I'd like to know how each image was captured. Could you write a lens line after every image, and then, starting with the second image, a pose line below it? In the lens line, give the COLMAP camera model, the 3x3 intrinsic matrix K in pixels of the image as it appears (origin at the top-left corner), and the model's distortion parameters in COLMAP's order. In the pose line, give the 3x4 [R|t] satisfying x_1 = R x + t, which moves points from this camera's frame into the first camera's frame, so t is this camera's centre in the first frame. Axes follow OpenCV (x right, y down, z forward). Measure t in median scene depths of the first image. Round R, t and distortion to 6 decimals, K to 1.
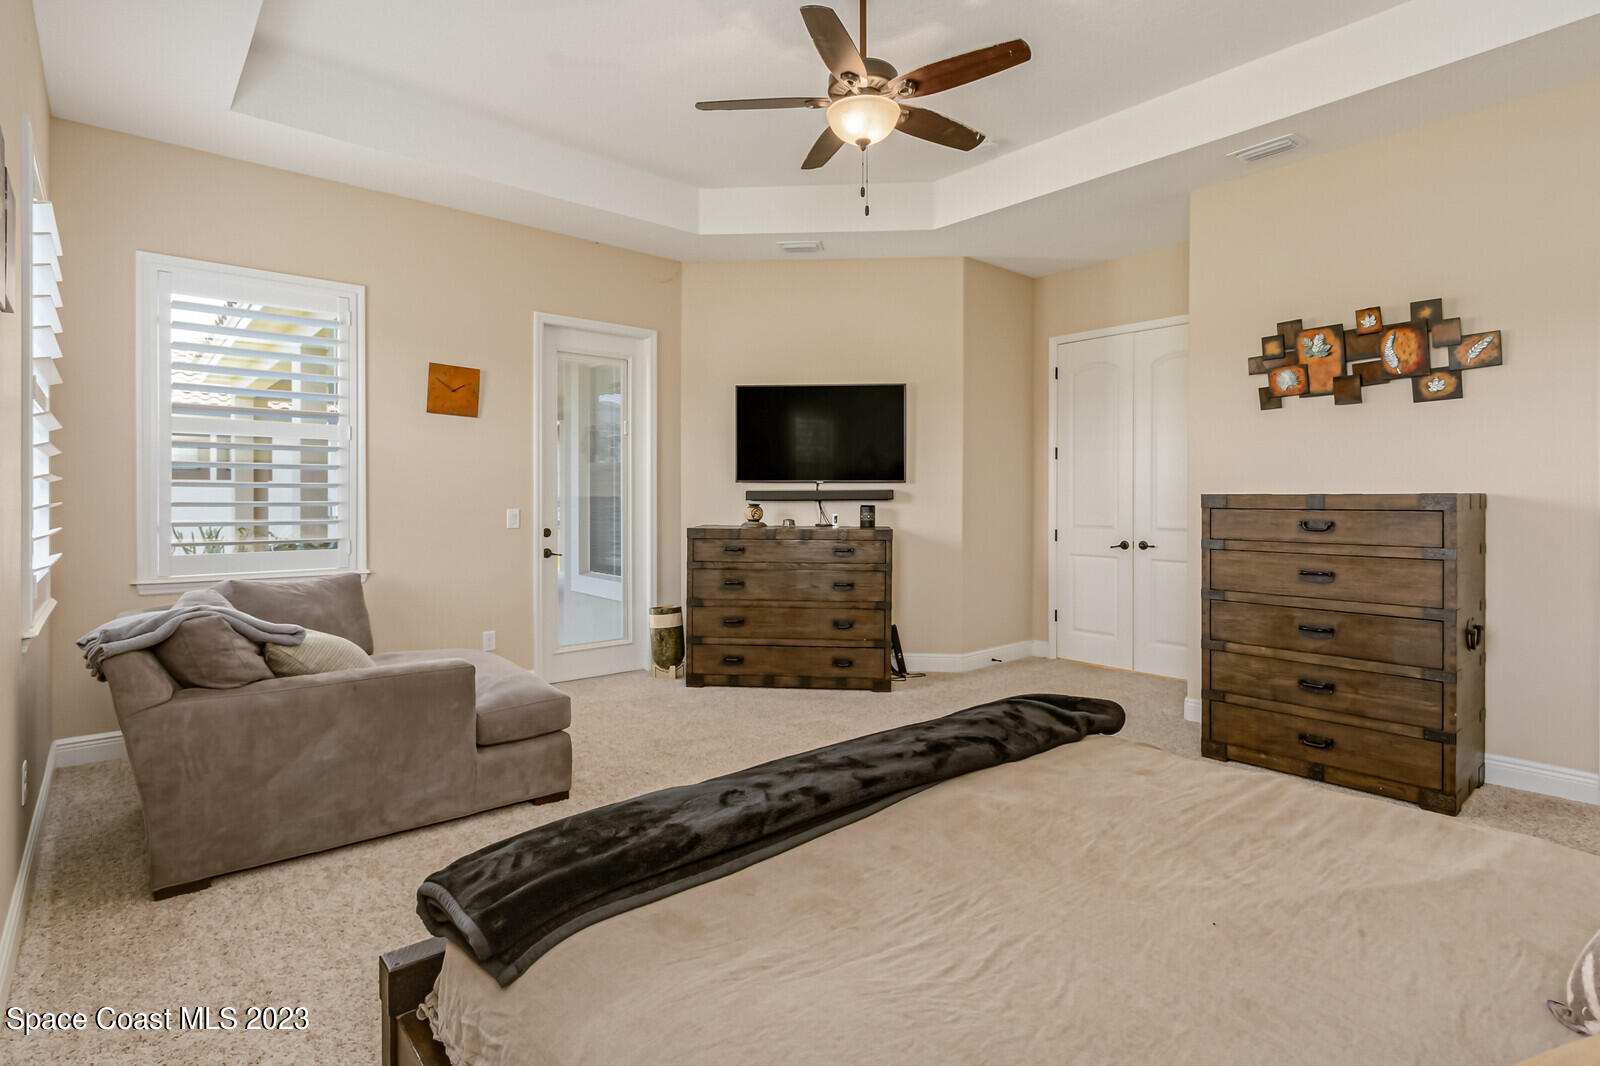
lens RADIAL K [[780.4, 0, 793.8], [0, 780.4, 492.6], [0, 0, 1]] dist [-0.000670, -0.000802]
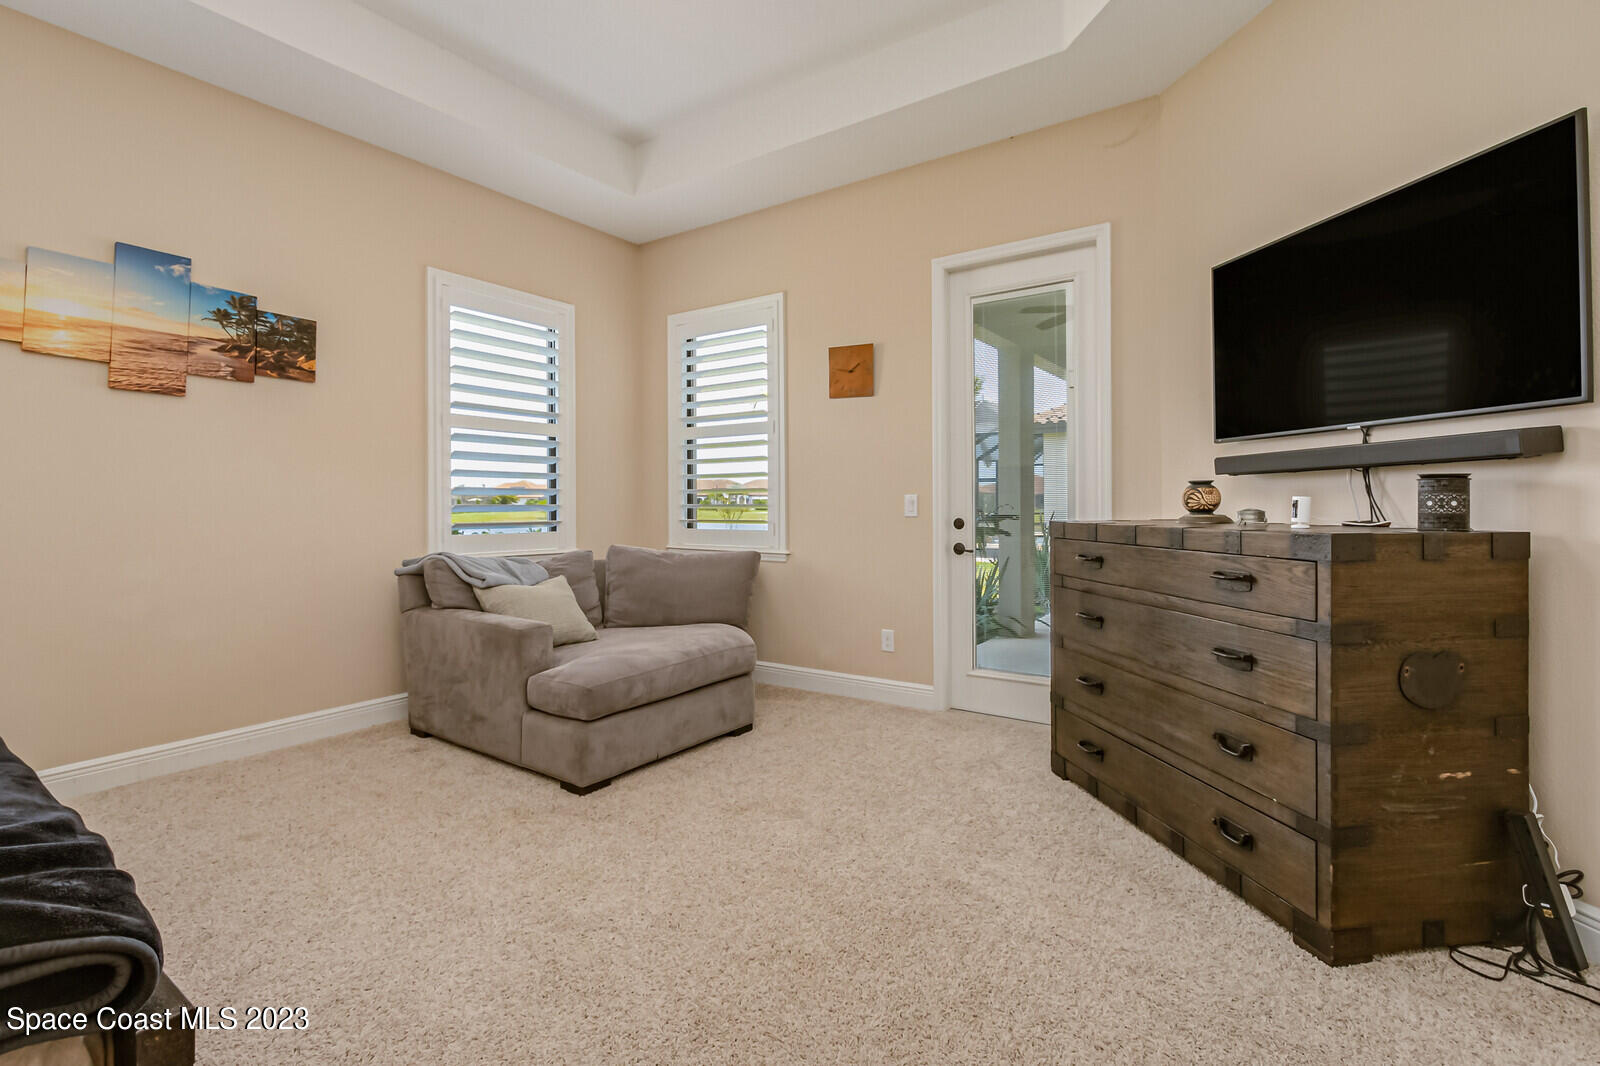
lens RADIAL K [[735.3, 0, 791.2], [0, 735.3, 503.2], [0, 0, 1]] dist [0.001051, -0.000536]
pose [[0.257368, -0.004914, -0.966301, 0.397308], [0.010212, 0.999945, -0.002365, 0.031129], [0.966260, -0.009259, 0.257404, 0.655313]]
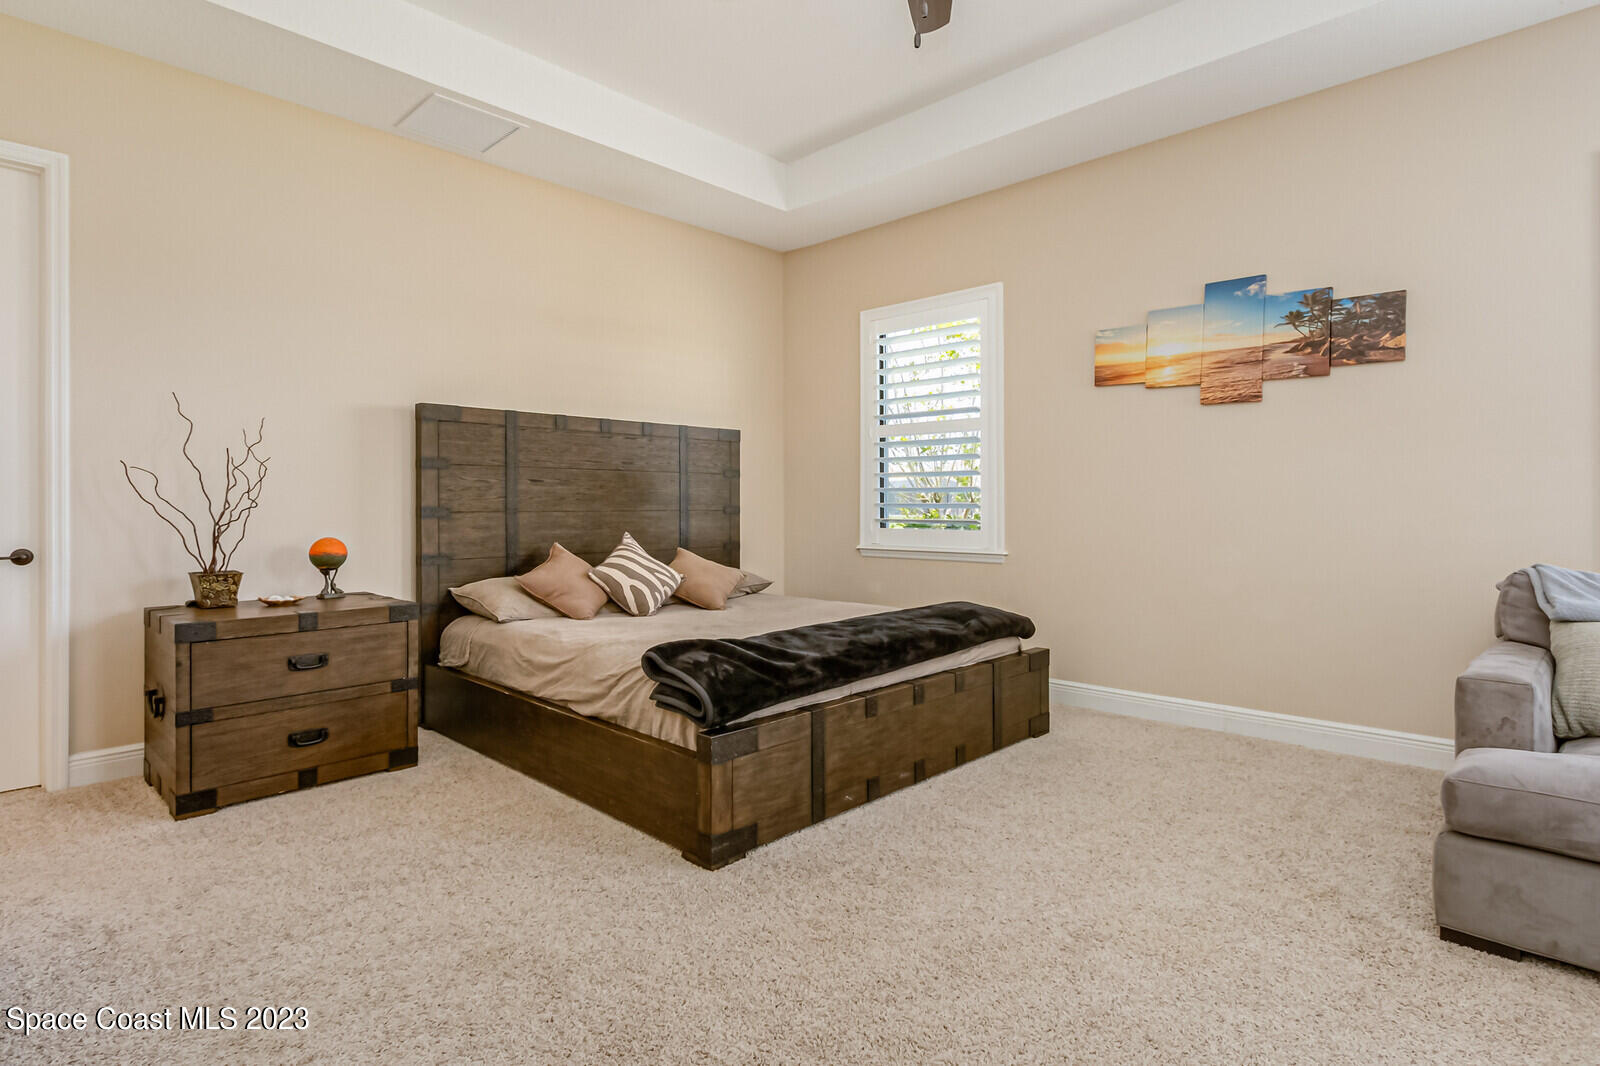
lens RADIAL K [[764.0, 0, 798.0], [0, 764.0, 502.5], [0, 0, 1]] dist [-0.002686, -0.000556]
pose [[-0.997063, -0.005203, -0.076407, 0.144761], [-0.005433, 0.999981, 0.002791, 0.029485], [0.076391, 0.003198, -0.997073, 1.007365]]
